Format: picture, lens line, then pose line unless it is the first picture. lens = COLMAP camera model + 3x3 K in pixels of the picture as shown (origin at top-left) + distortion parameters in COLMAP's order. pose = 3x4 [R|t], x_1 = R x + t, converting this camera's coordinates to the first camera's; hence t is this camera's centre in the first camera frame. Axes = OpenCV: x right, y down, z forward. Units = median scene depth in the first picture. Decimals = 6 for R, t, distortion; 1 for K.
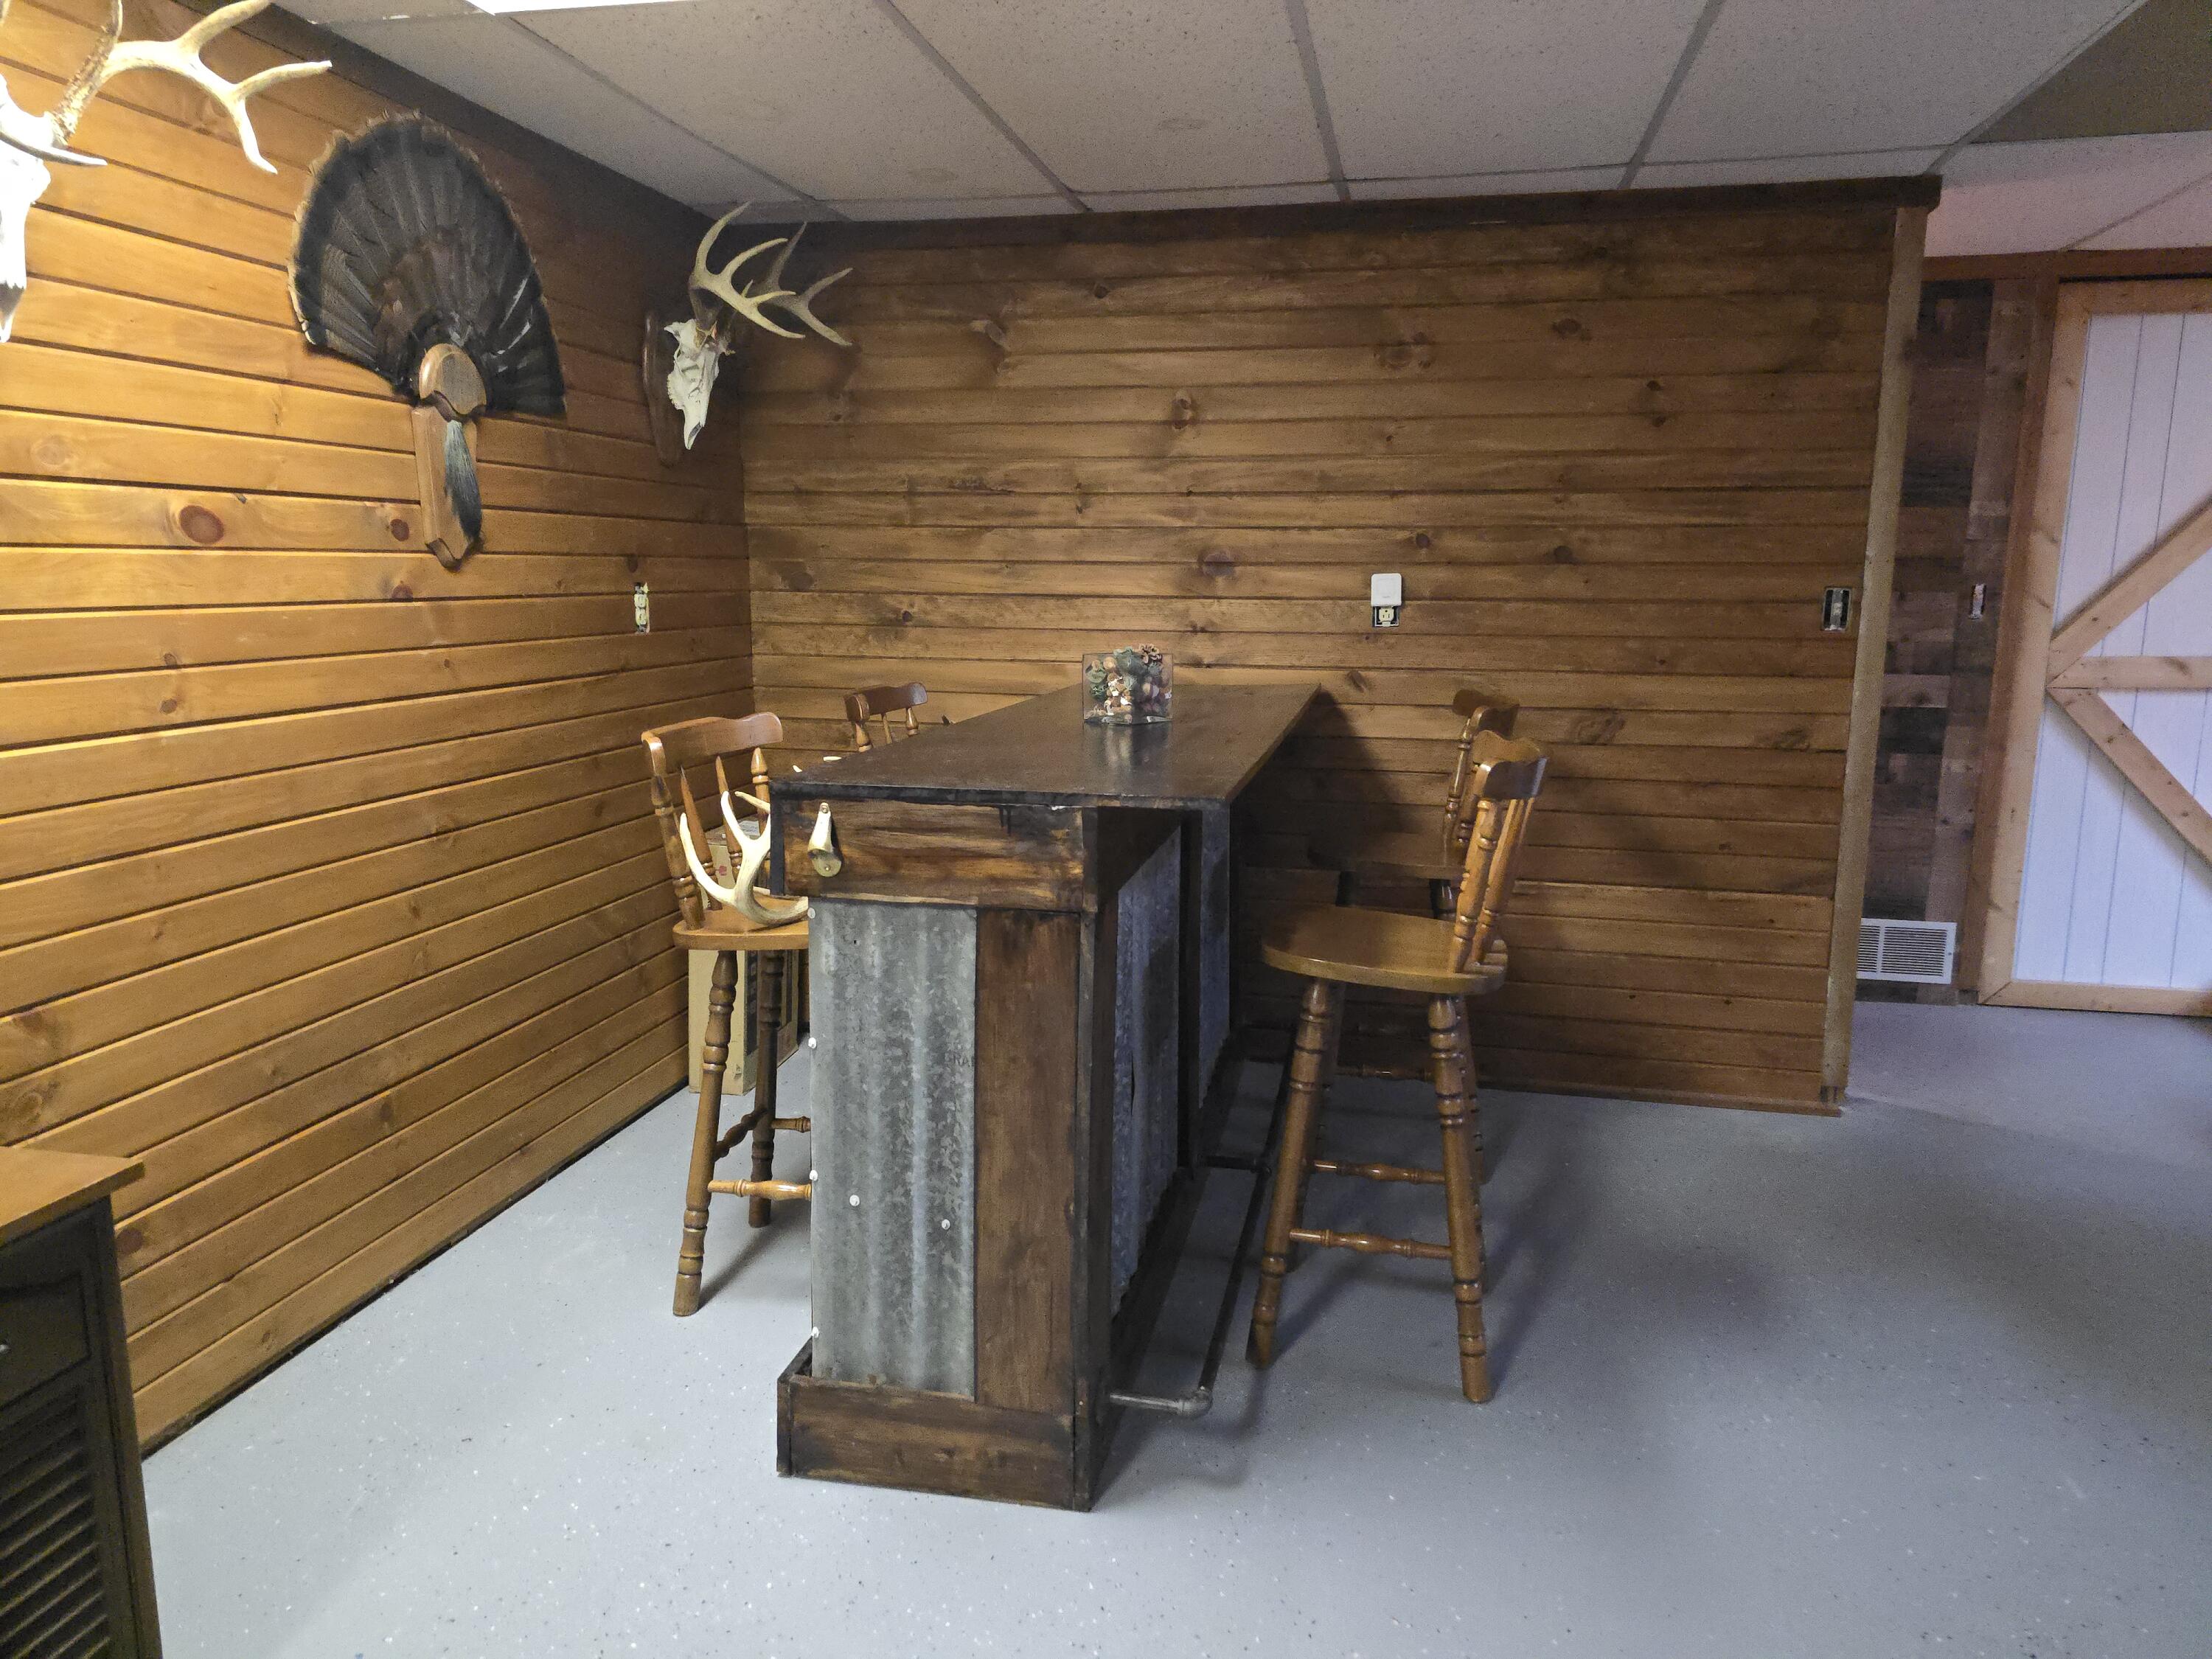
lens RADIAL K [[1471.0, 0, 1106.7], [0, 1471.0, 828.1], [0, 0, 1]] dist [0.071496, -0.063265]
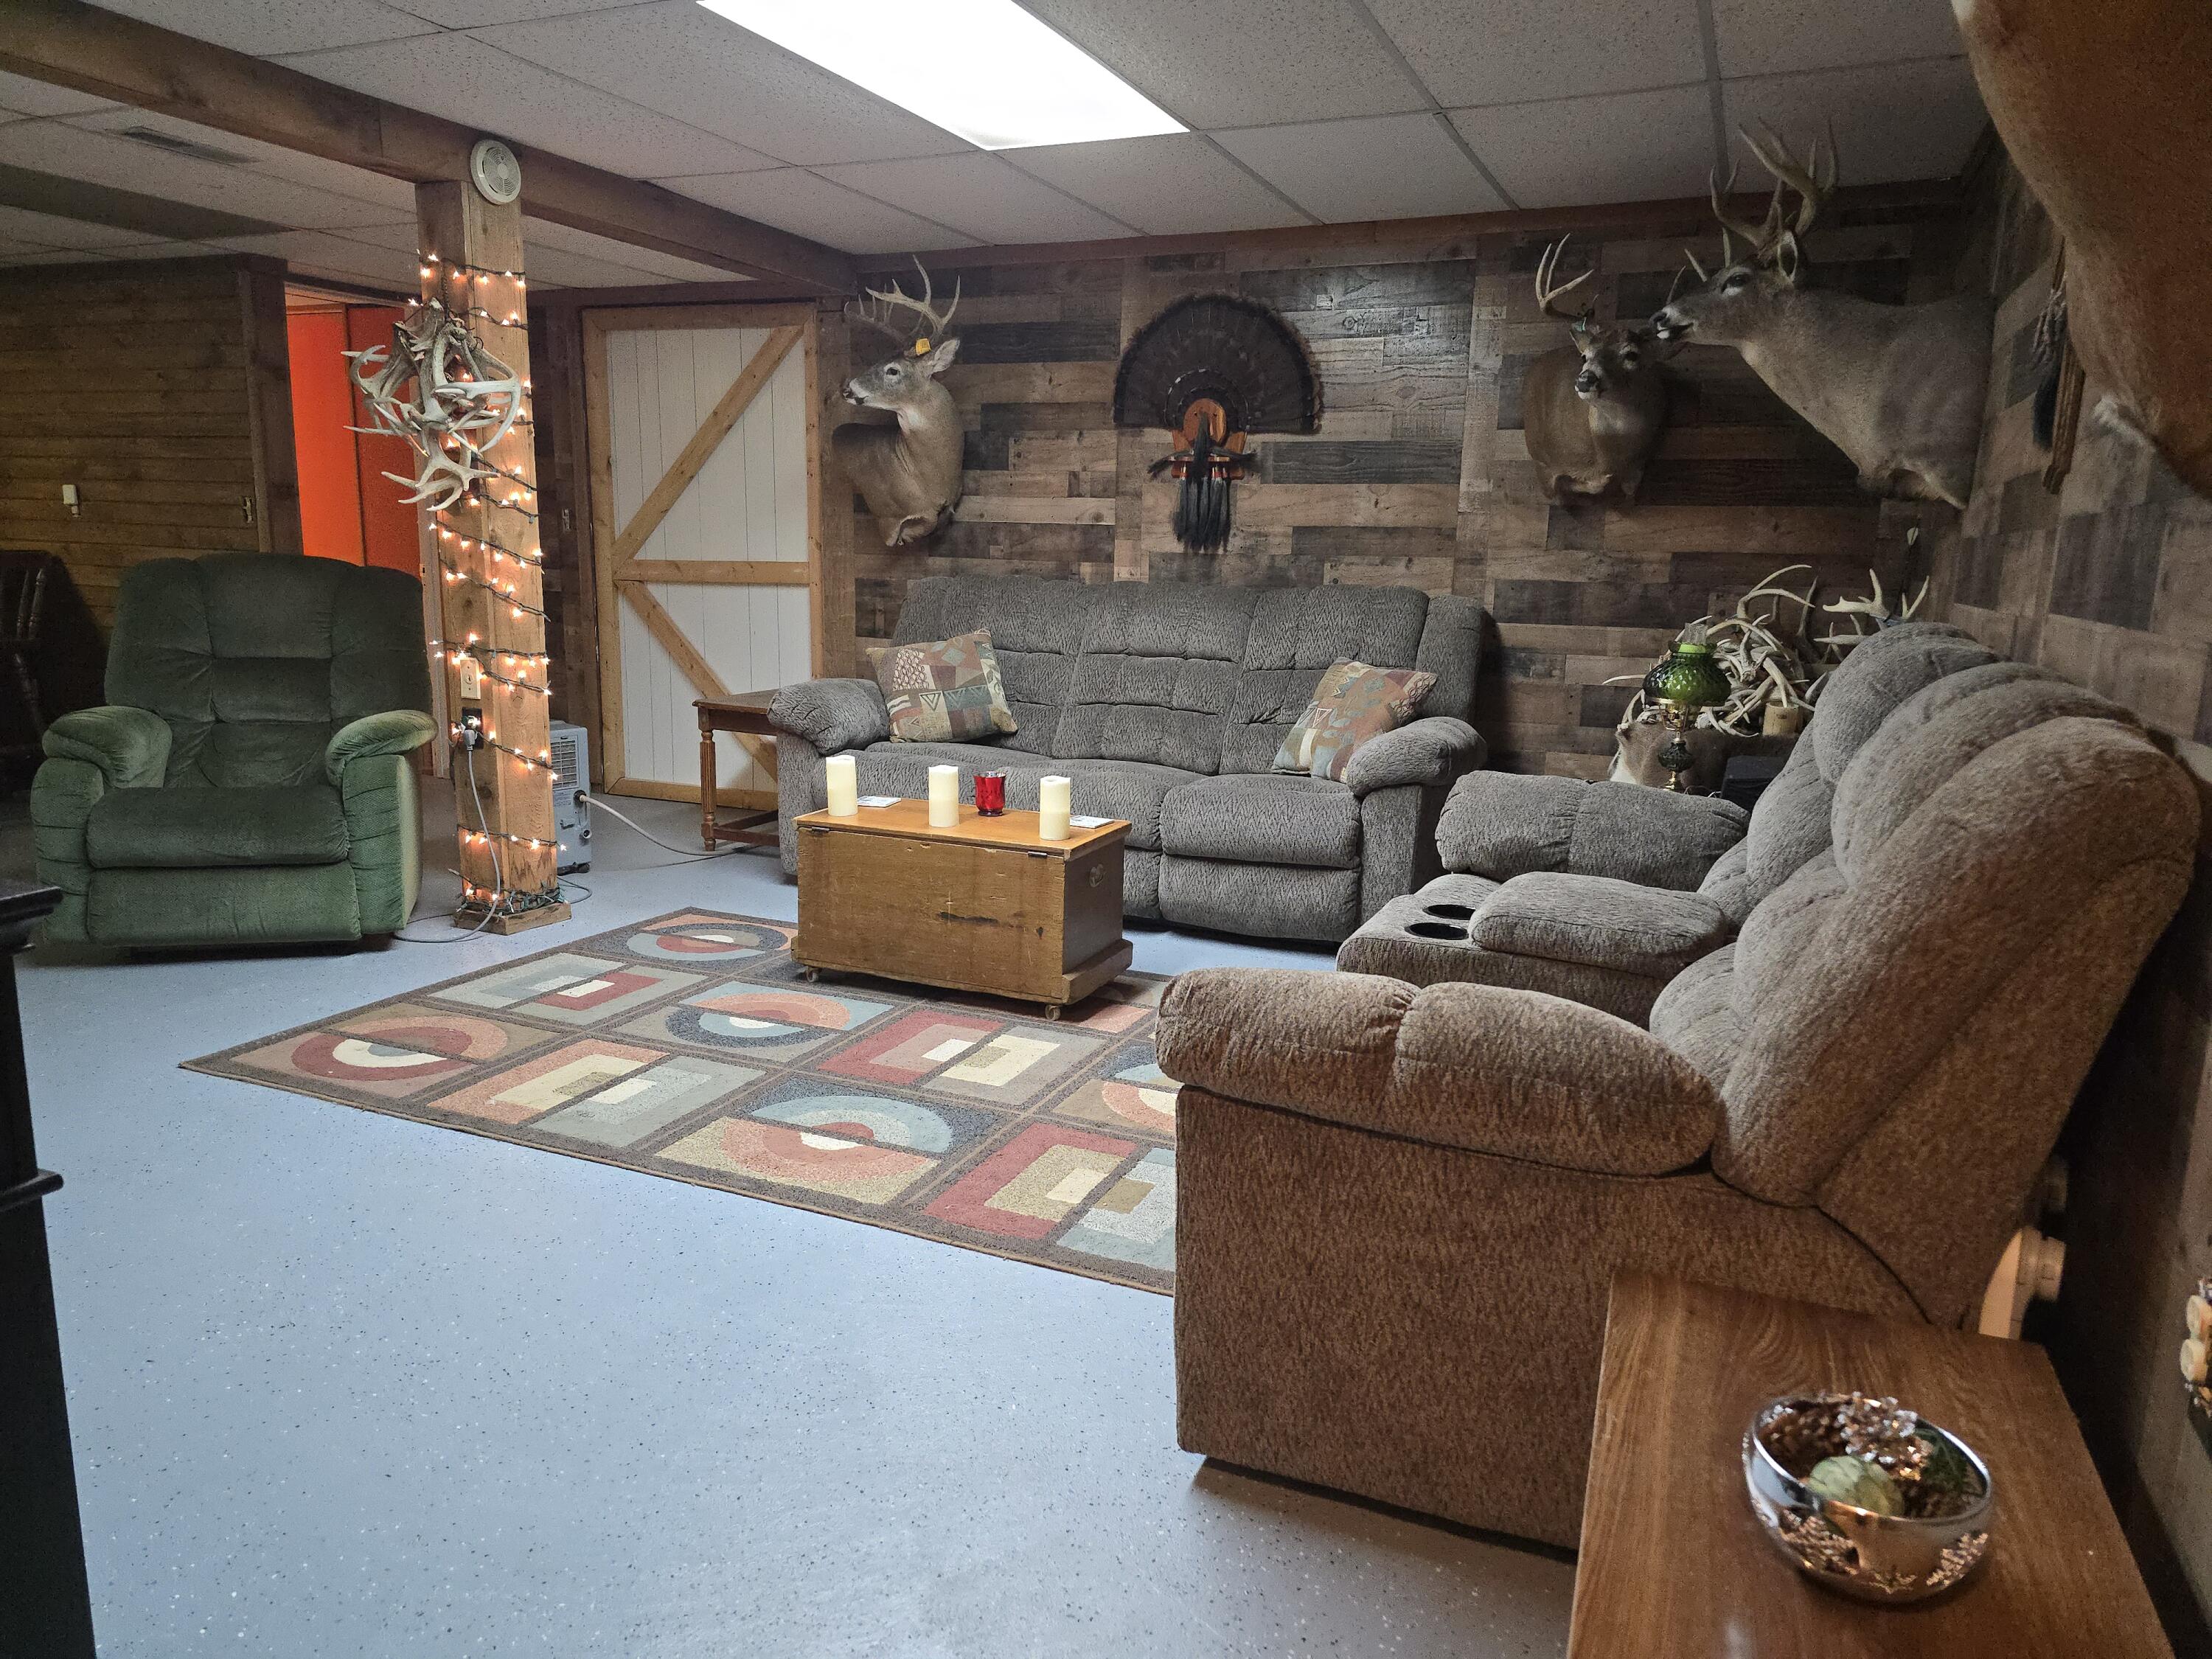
lens RADIAL K [[1471.0, 0, 1107.3], [0, 1471.0, 829.5], [0, 0, 1]] dist [0.071496, -0.063265]
pose [[0.978521, 0.055013, -0.198672, 1.476109], [-0.053281, 0.998481, 0.014055, 0.114786], [0.199143, -0.003168, 0.979965, -0.381413]]
